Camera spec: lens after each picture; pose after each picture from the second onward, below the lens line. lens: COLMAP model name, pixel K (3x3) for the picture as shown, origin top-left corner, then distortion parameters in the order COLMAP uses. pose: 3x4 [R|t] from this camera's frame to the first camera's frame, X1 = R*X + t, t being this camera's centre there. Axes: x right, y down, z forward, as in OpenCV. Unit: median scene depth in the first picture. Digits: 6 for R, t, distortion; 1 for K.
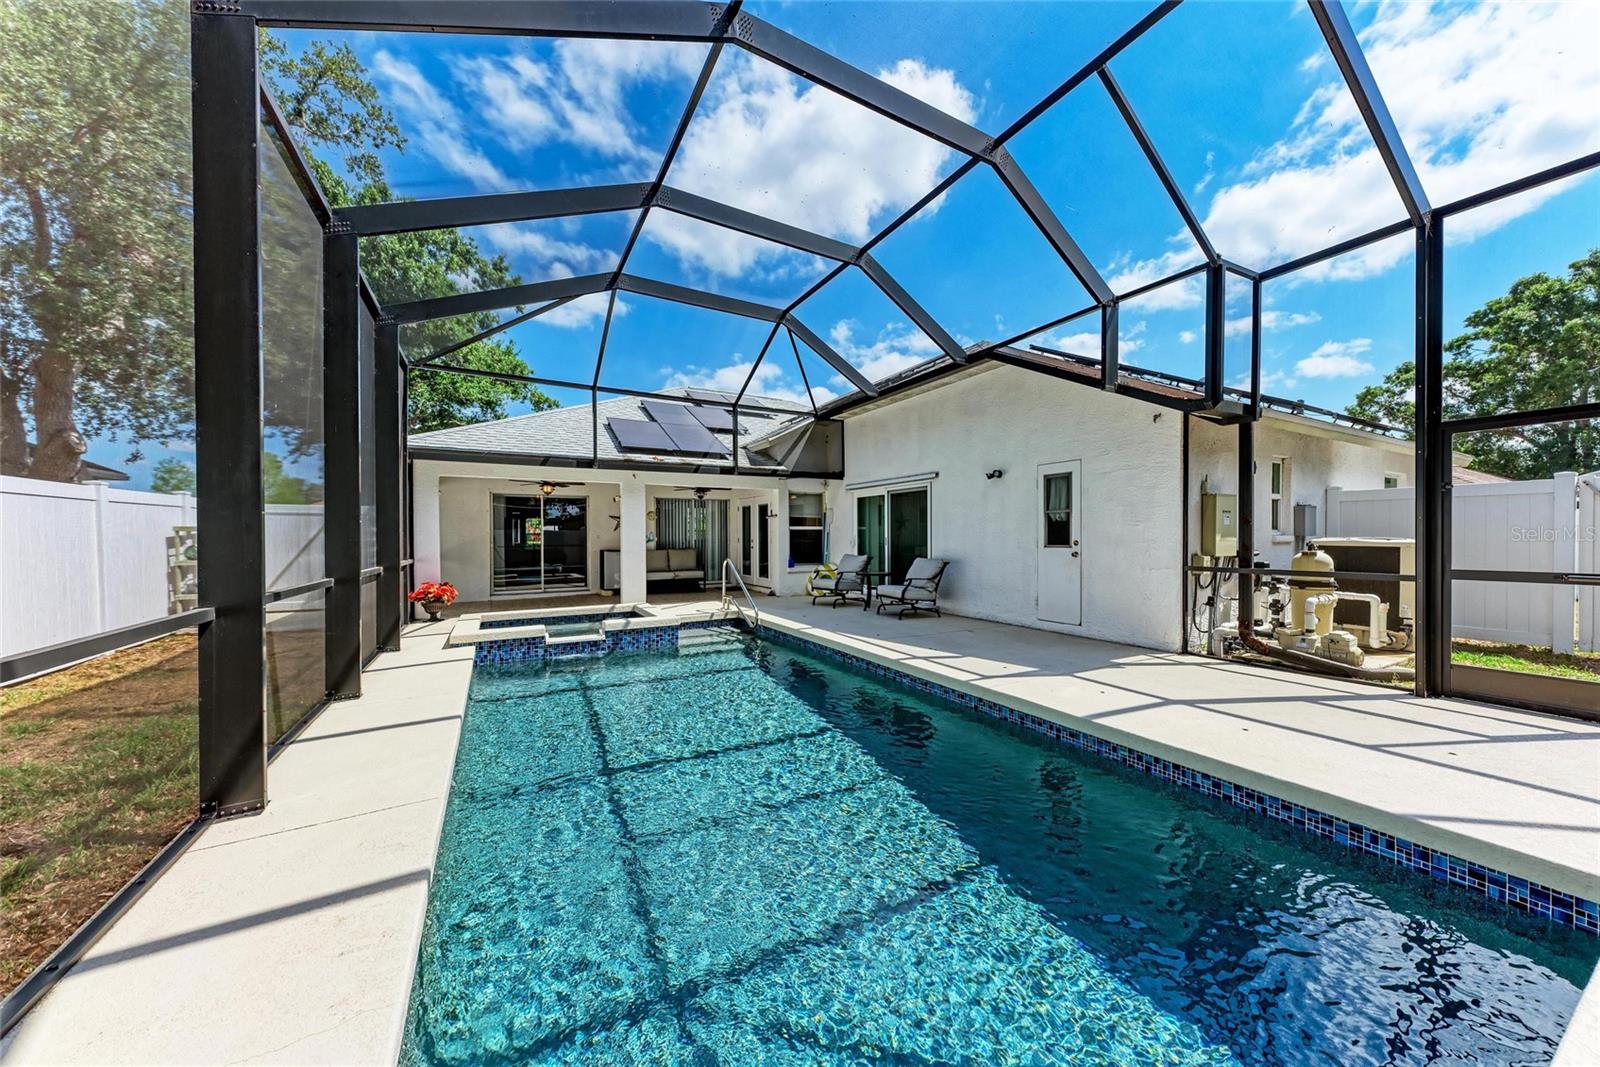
lens RADIAL K [[557.2, 0, 810.0], [0, 557.2, 537.5], [0, 0, 1]] dist [0.021306, -0.009320]
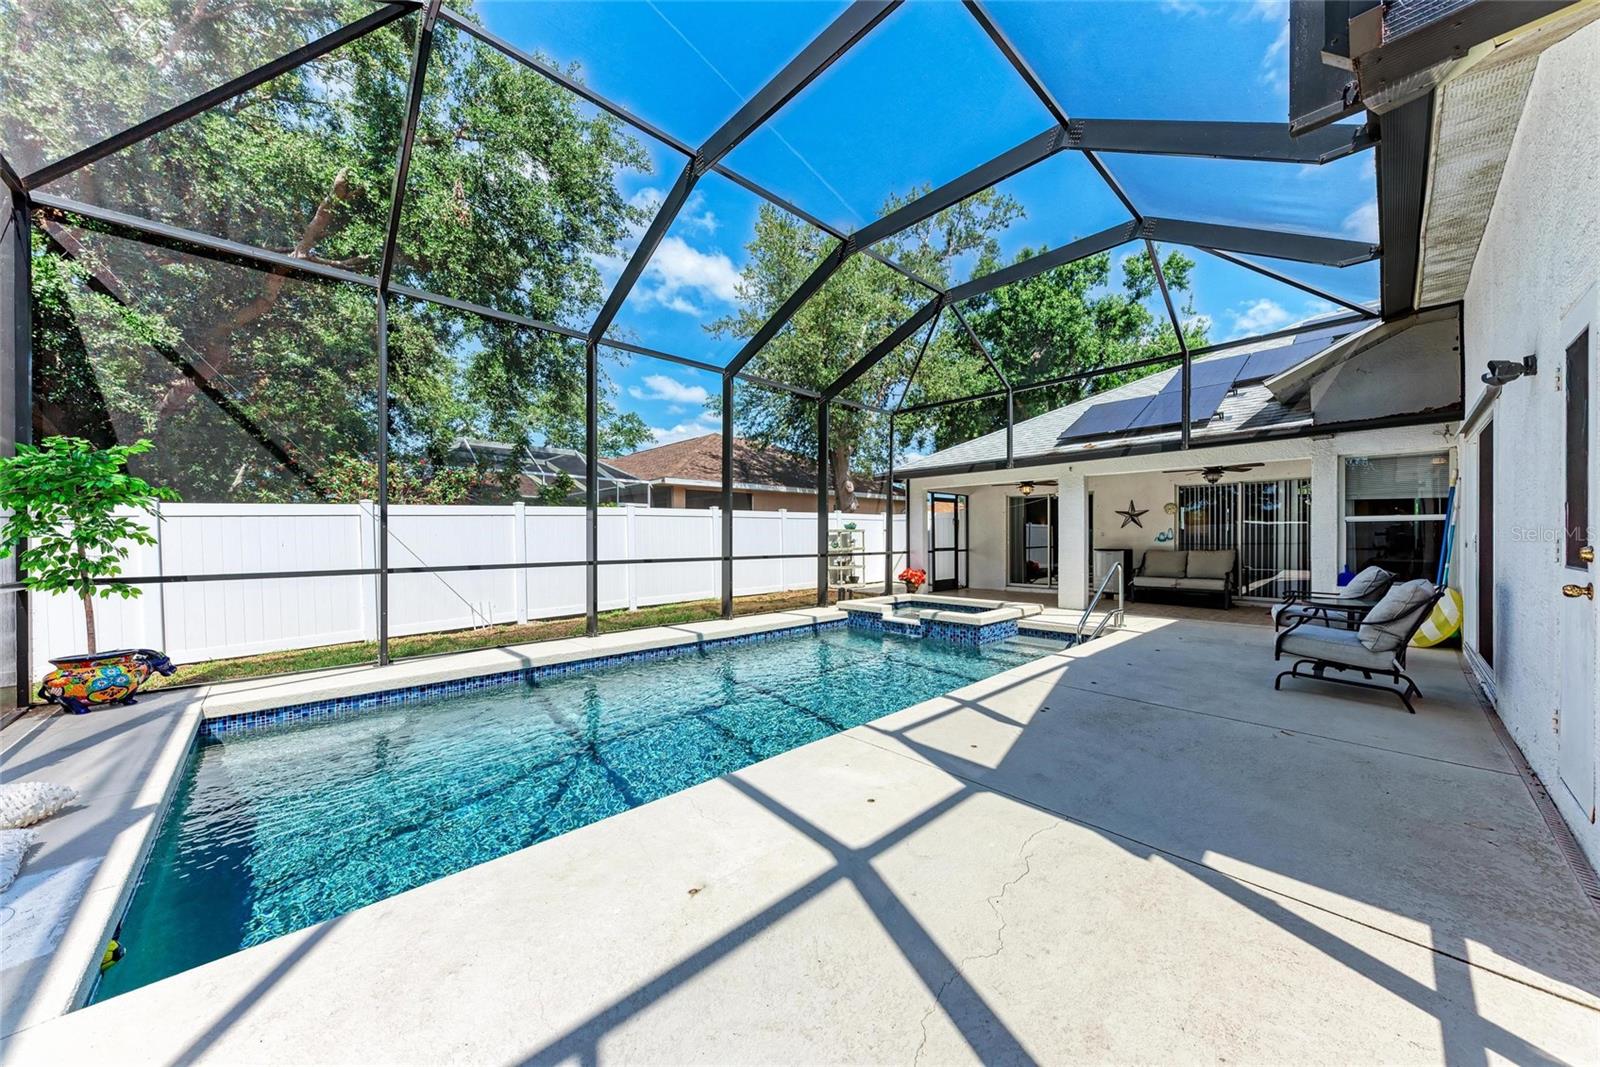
lens RADIAL K [[557.2, 0, 810.0], [0, 557.2, 537.5], [0, 0, 1]] dist [0.021306, -0.009320]
pose [[0.253003, 0.004034, -0.967457, 0.525947], [0.002147, 0.999987, 0.004731, -0.001999], [0.967463, -0.003274, 0.252991, 0.386236]]
